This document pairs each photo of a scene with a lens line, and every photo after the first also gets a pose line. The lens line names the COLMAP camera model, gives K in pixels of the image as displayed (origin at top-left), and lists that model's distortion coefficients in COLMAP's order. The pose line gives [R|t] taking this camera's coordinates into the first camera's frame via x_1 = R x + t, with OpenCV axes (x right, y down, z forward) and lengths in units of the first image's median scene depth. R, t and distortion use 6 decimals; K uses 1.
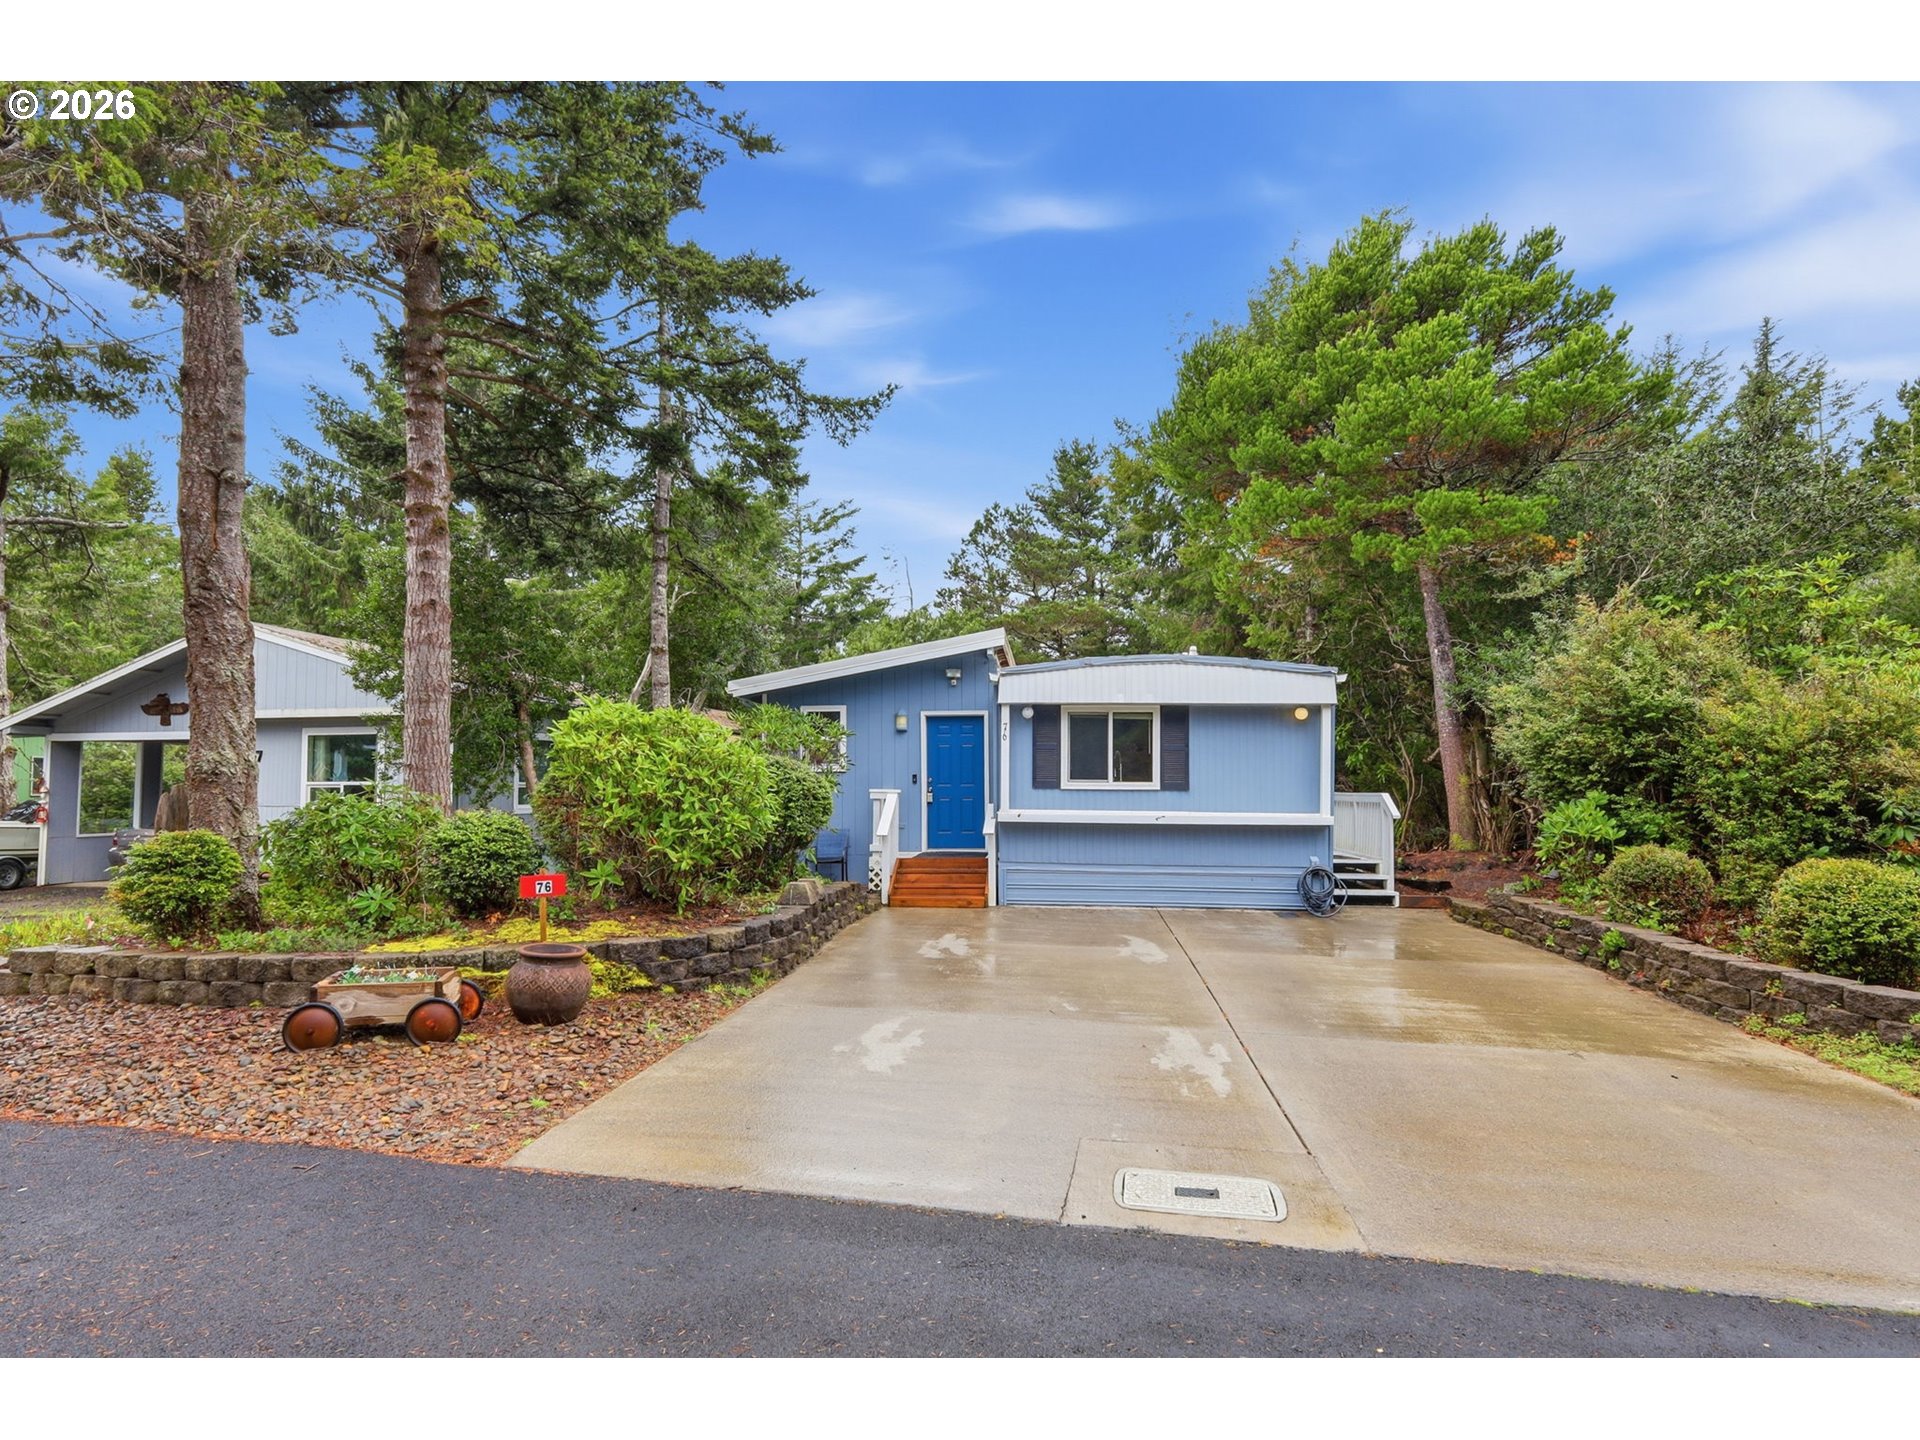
lens RADIAL K [[1475.0, 0, 958.4], [0, 1475.0, 723.0], [0, 0, 1]] dist [-0.013317, 0.004426]
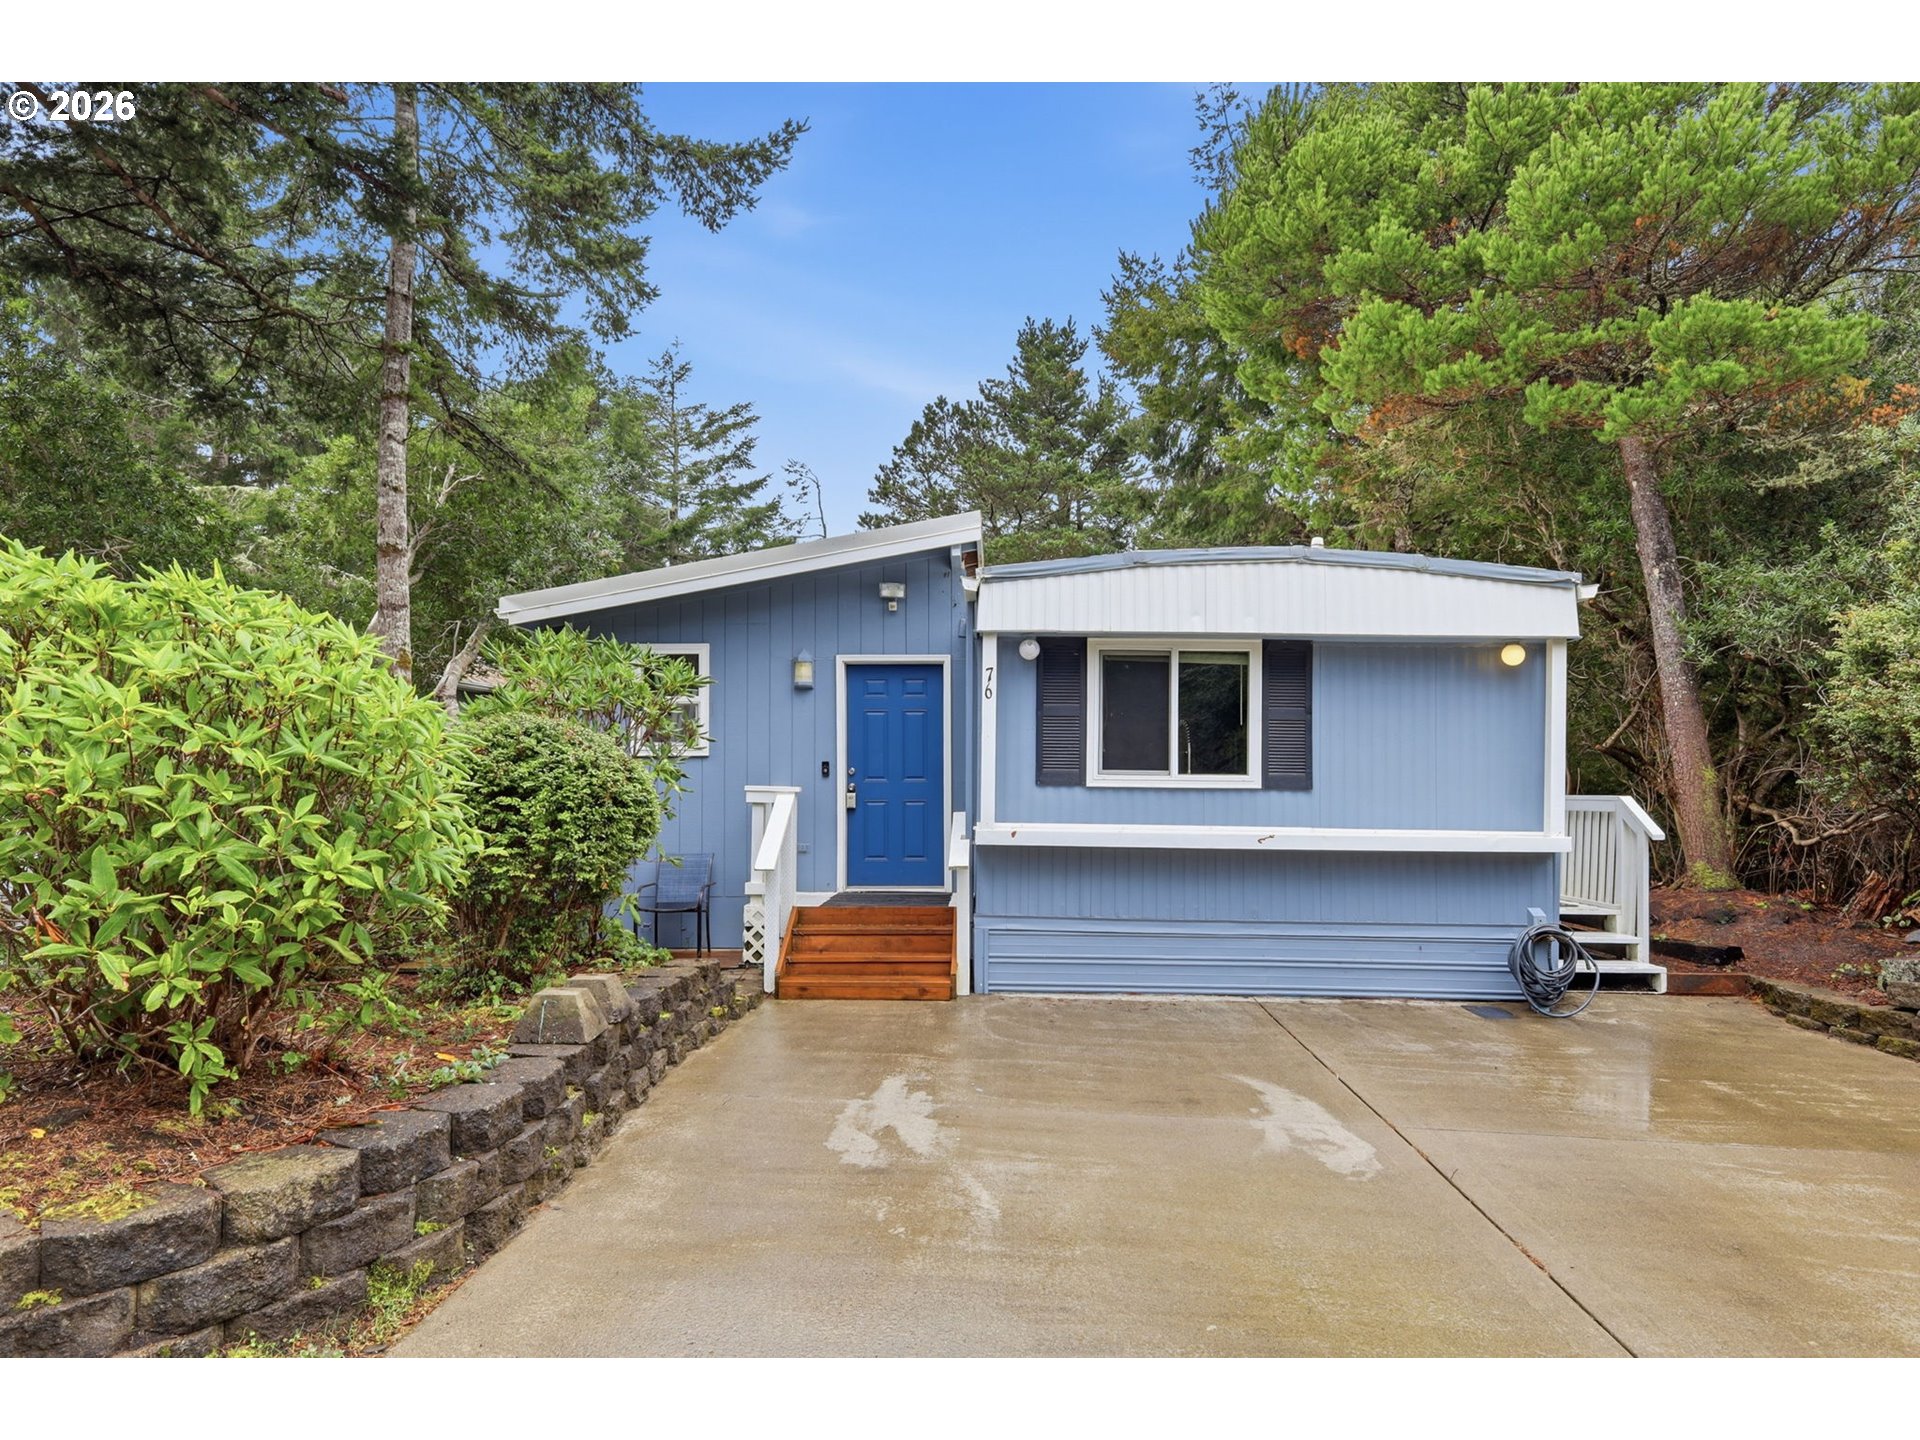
lens RADIAL K [[1475.0, 0, 1002.4], [0, 1475.0, 771.7], [0, 0, 1]] dist [-0.013317, 0.004426]
pose [[0.996267, 0.005012, 0.086185, -0.010437], [-0.007884, 0.999424, 0.033016, 0.019856], [-0.085970, -0.033572, 0.995732, 0.425313]]
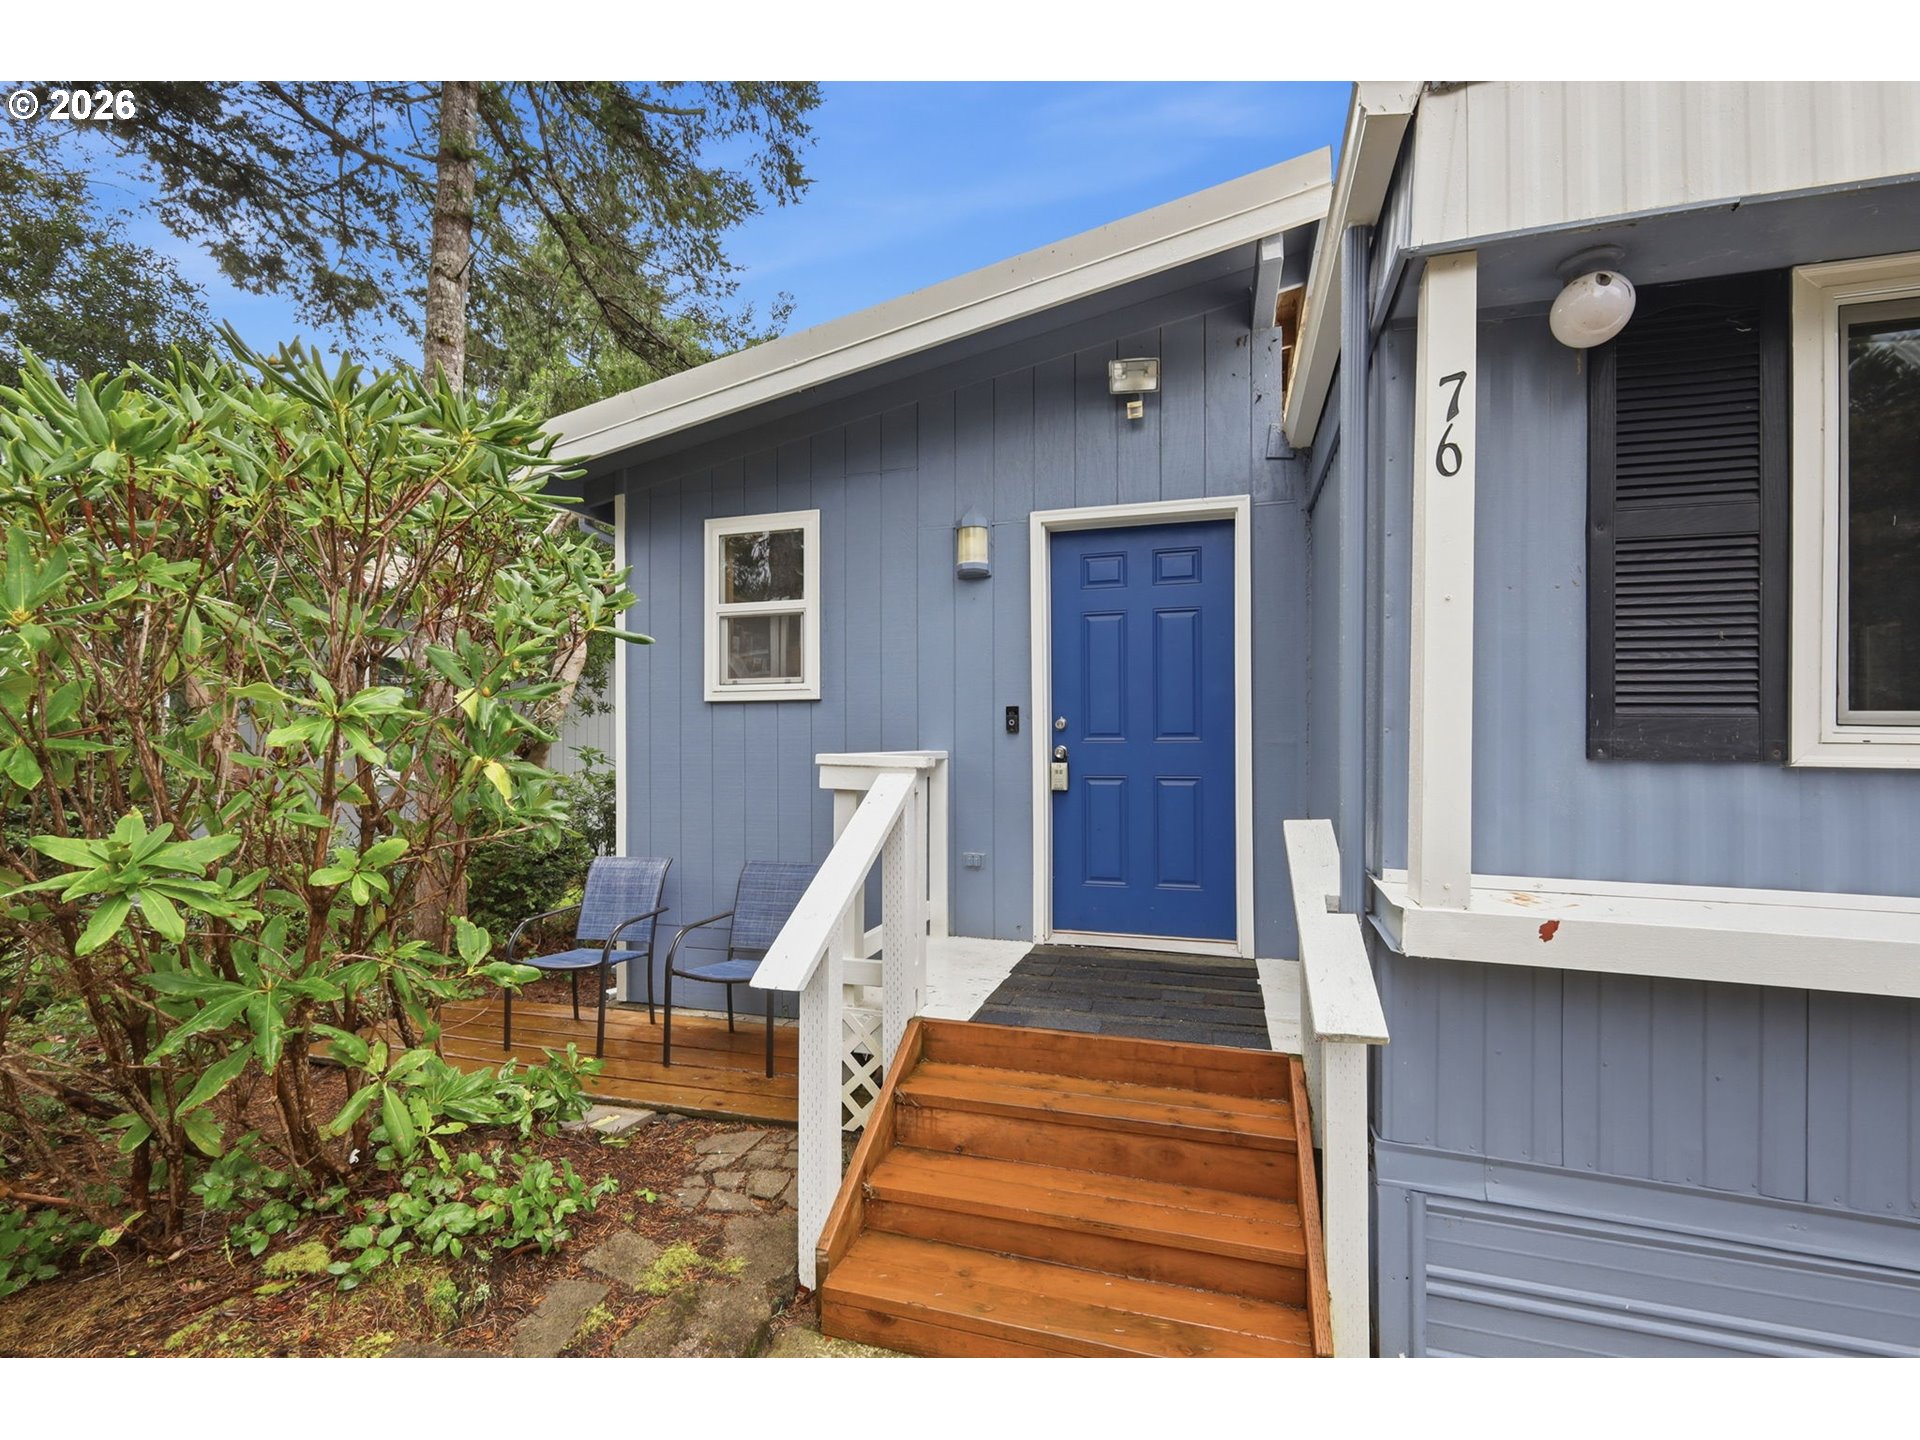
lens RADIAL K [[874.3, 0, 958.1], [0, 874.3, 727.2], [0, 0, 1]] dist [0.010016, 0.000157]
pose [[0.979806, 0.001168, -0.199948, -0.002646], [0.004976, 0.999531, 0.030223, 0.035327], [0.199889, -0.030607, 0.979340, 0.849124]]
